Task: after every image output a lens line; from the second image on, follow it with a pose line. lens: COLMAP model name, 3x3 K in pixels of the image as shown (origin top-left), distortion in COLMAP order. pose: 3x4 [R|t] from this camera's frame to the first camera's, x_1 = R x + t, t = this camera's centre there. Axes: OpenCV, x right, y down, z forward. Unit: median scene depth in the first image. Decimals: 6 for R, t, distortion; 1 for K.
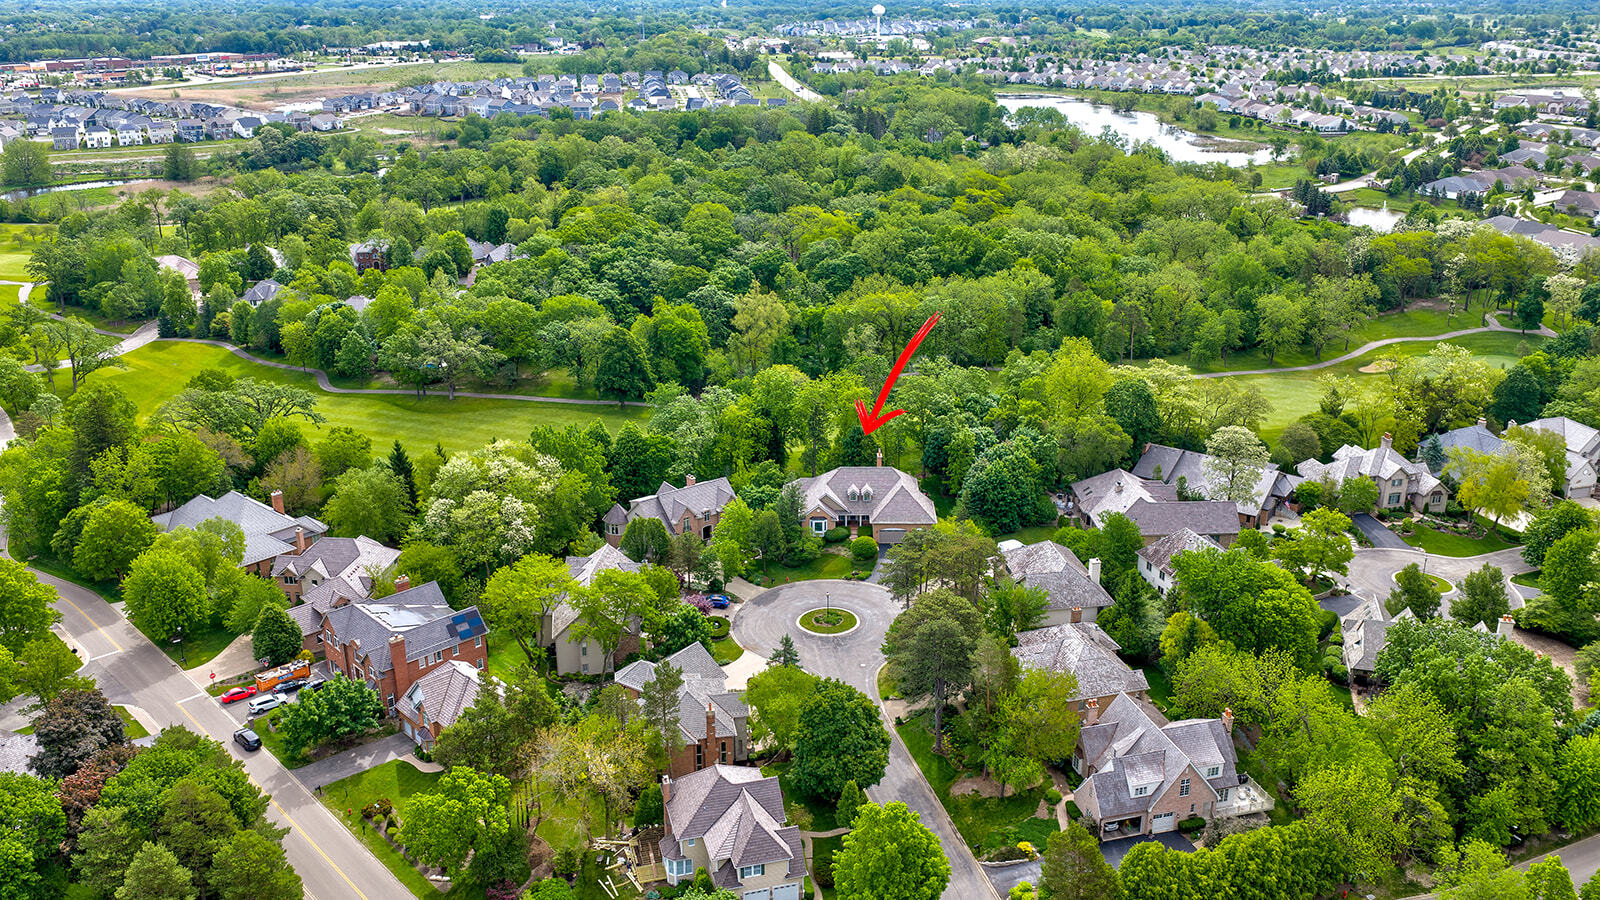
lens RADIAL K [[1315.9, 0, 797.2], [0, 1315.9, 449.3], [0, 0, 1]] dist [0.009036, -0.028832]
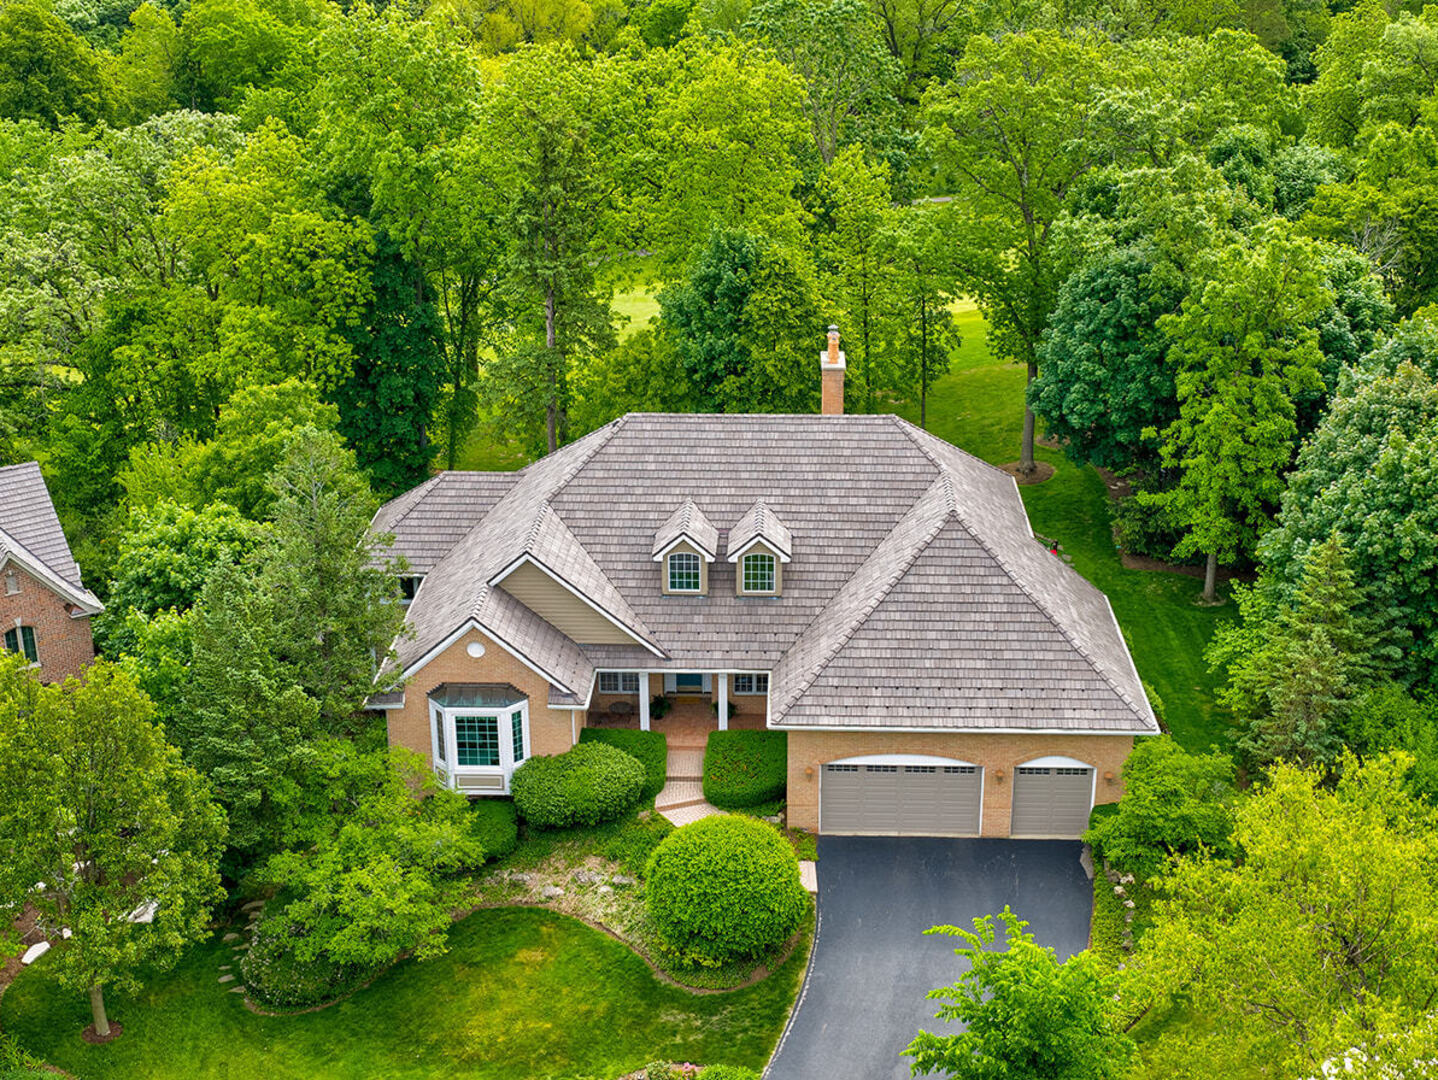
lens RADIAL K [[1757.5, 0, 738.7], [0, 1757.5, 482.2], [0, 0, 1]] dist [0.023575, 0.000000]
pose [[0.999921, 0.007211, -0.010337, 0.052267], [-0.007083, 0.999898, 0.012377, 0.020491], [0.010425, -0.012303, 0.999870, 0.750033]]
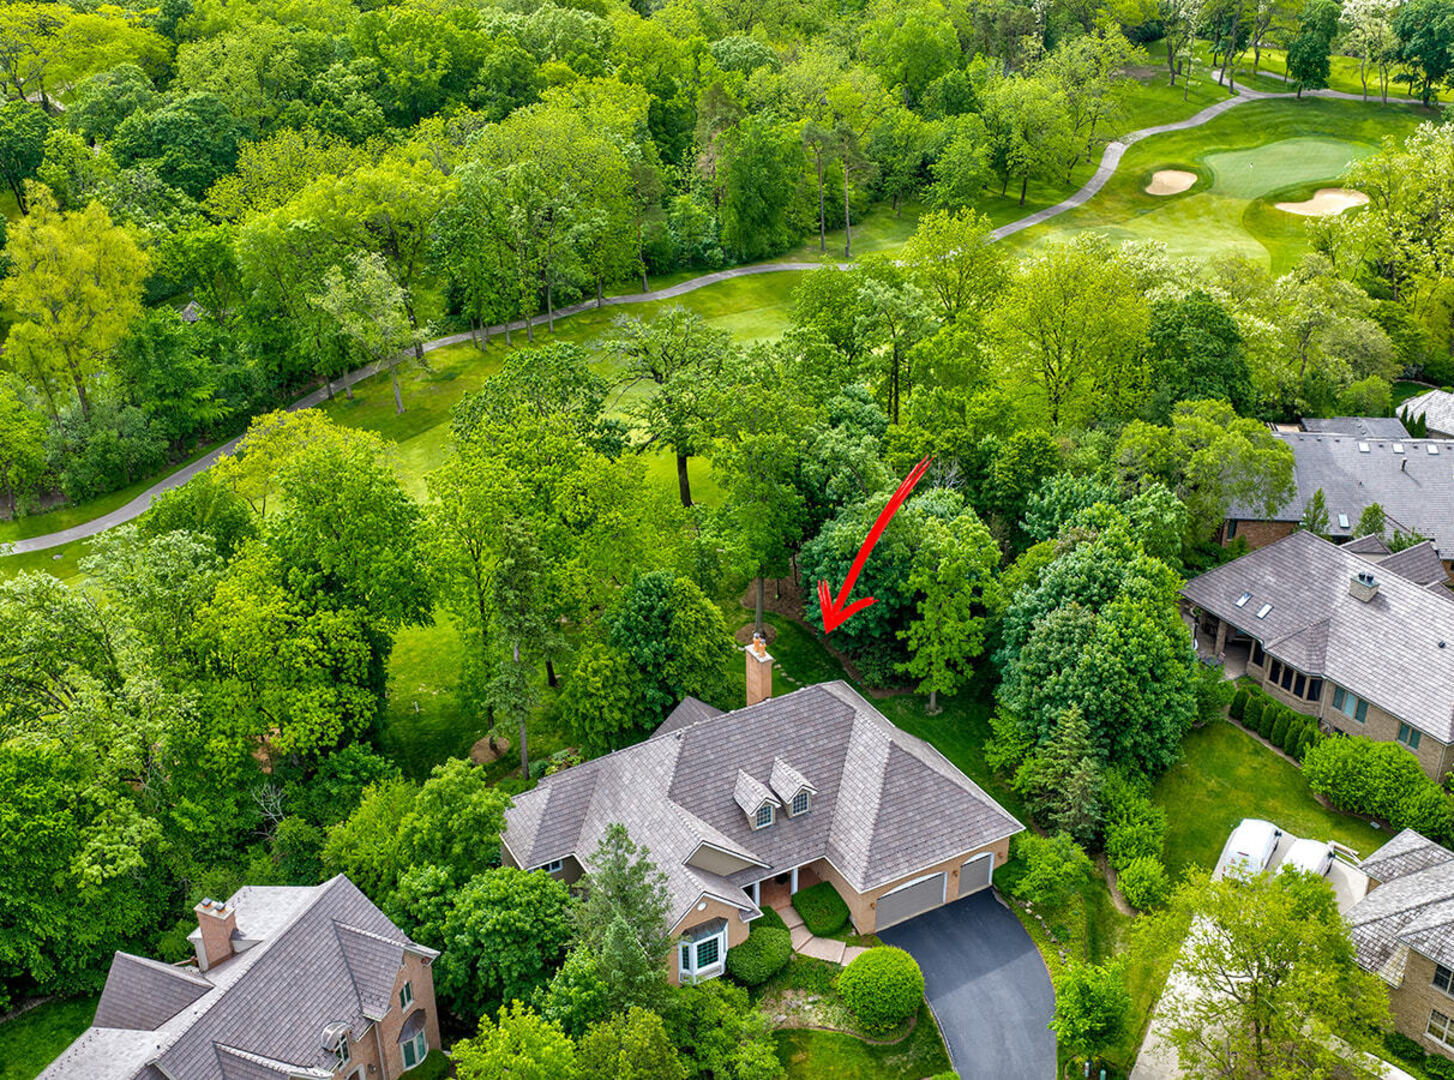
lens RADIAL K [[1582.2, 0, 724.8], [0, 1582.2, 540.3], [0, 0, 1]] dist [0.006286, 0.000000]
pose [[0.867922, -0.237085, 0.436465, -0.117984], [0.176784, 0.968636, 0.174616, -0.097928], [-0.464175, -0.074393, 0.882614, 0.663553]]
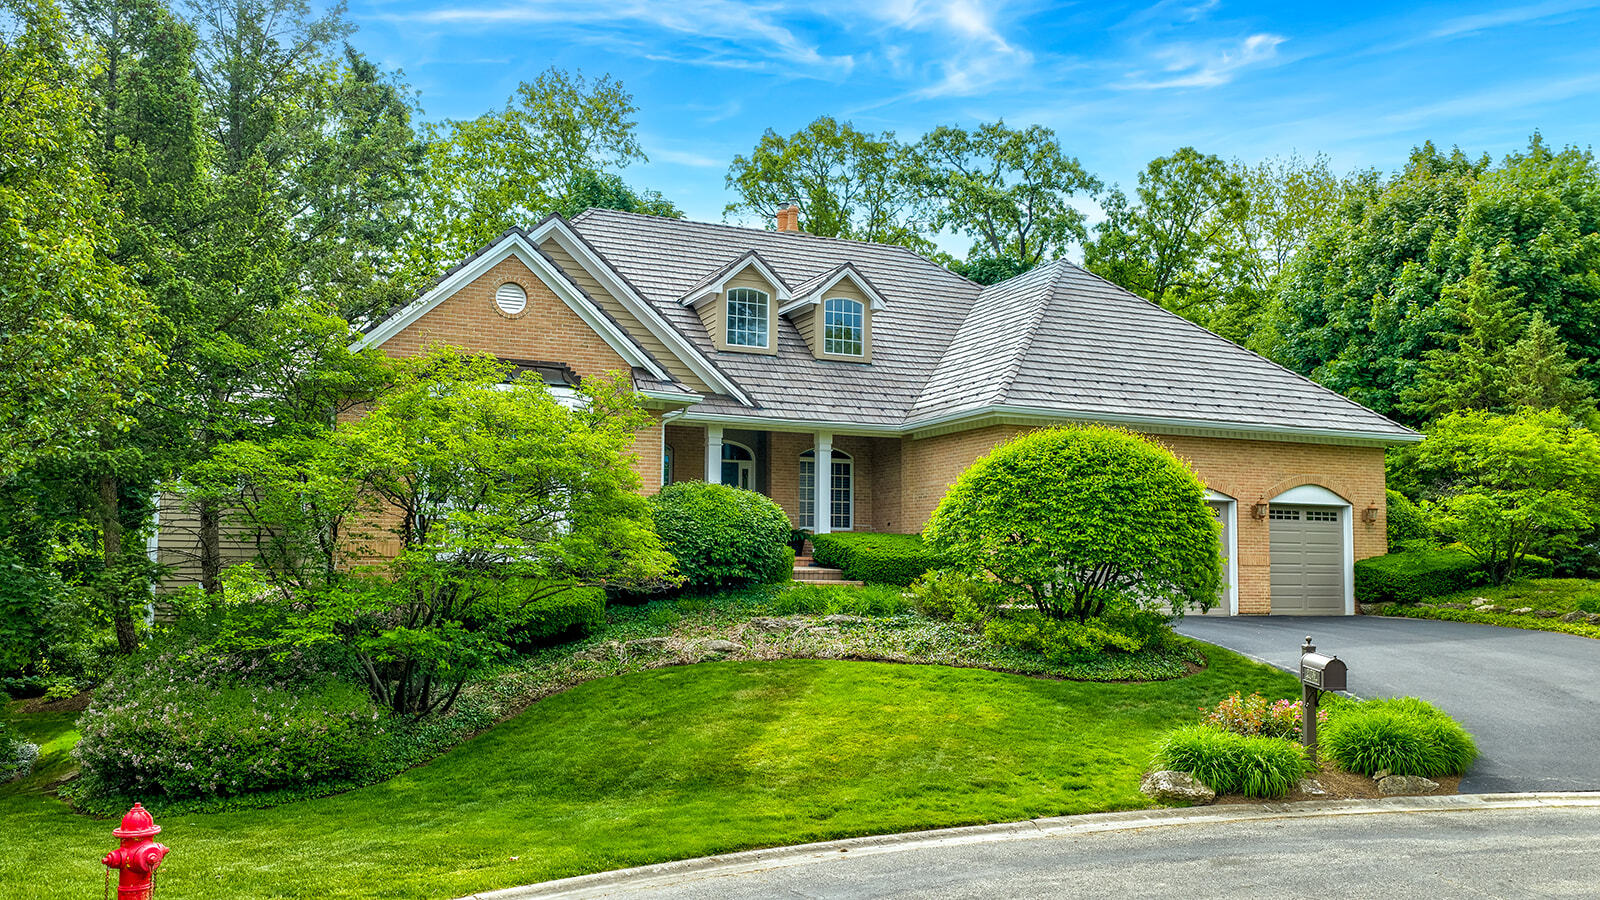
lens RADIAL K [[1315.9, 0, 805.0], [0, 1315.9, 448.3], [0, 0, 1]] dist [0.009036, -0.028832]
pose [[0.903584, 0.049926, 0.425492, -0.006201], [0.138479, 0.905831, -0.400366, 0.099177], [-0.405413, 0.420686, 0.811581, 0.893478]]
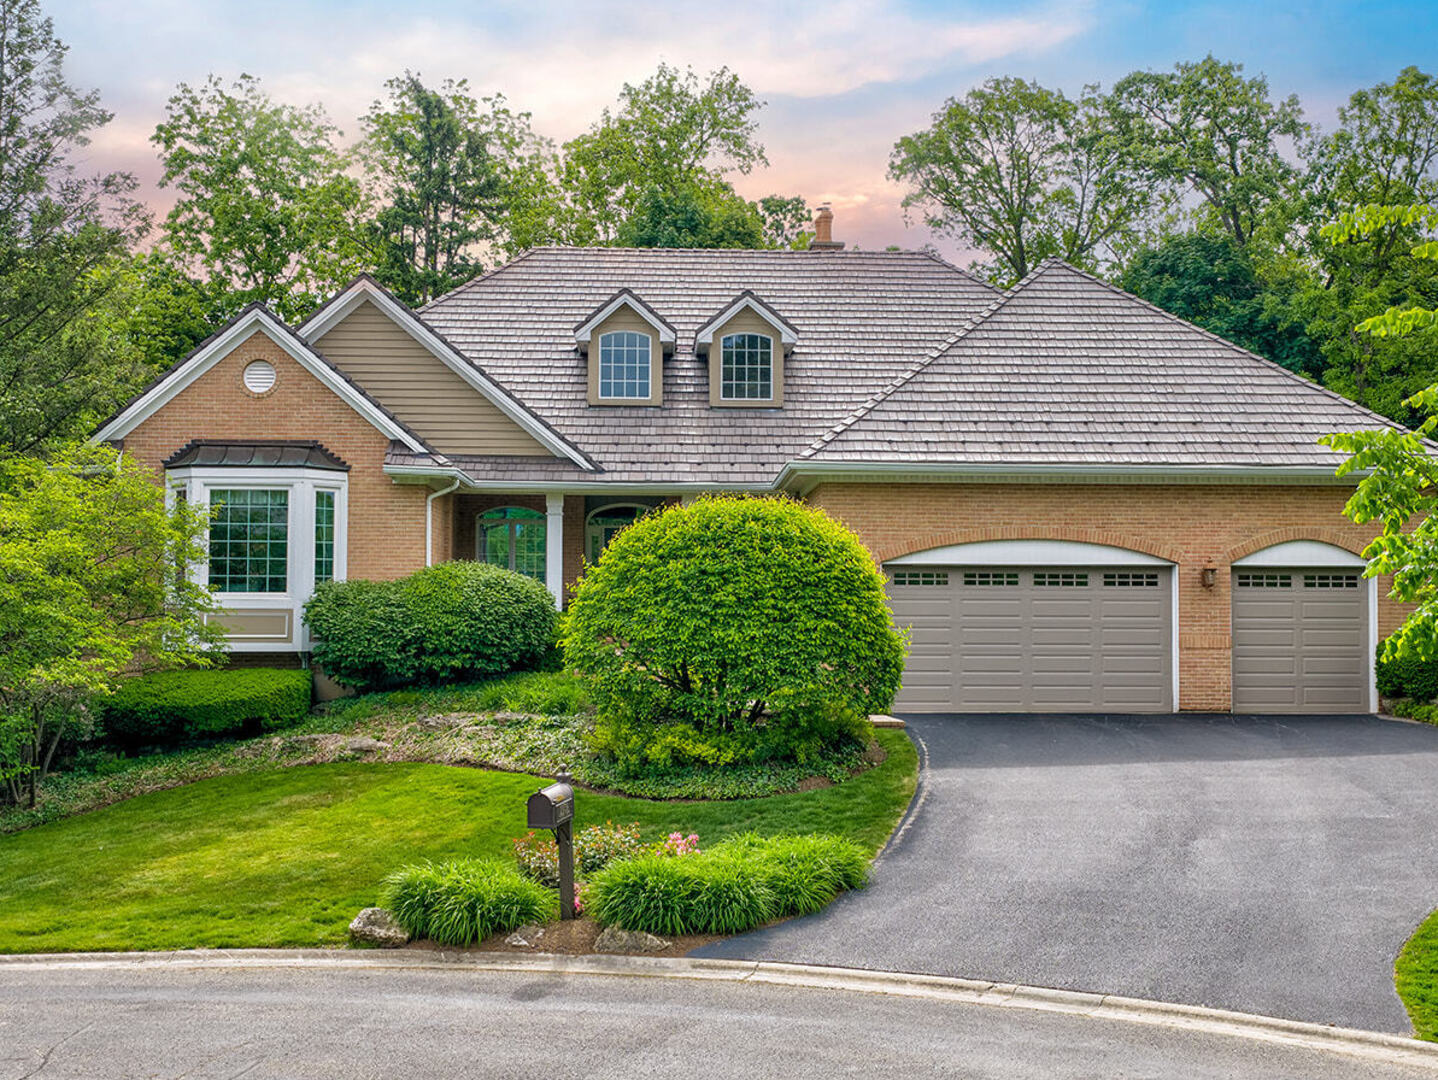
lens RADIAL K [[1584.1, 0, 726.4], [0, 1584.1, 538.1], [0, 0, 1]] dist [0.014547, 0.000000]
pose [[0.998221, 0.007865, 0.059101, 0.043065], [0.015971, 0.919765, -0.392144, 0.102528], [-0.057444, 0.392391, 0.918003, 0.875213]]
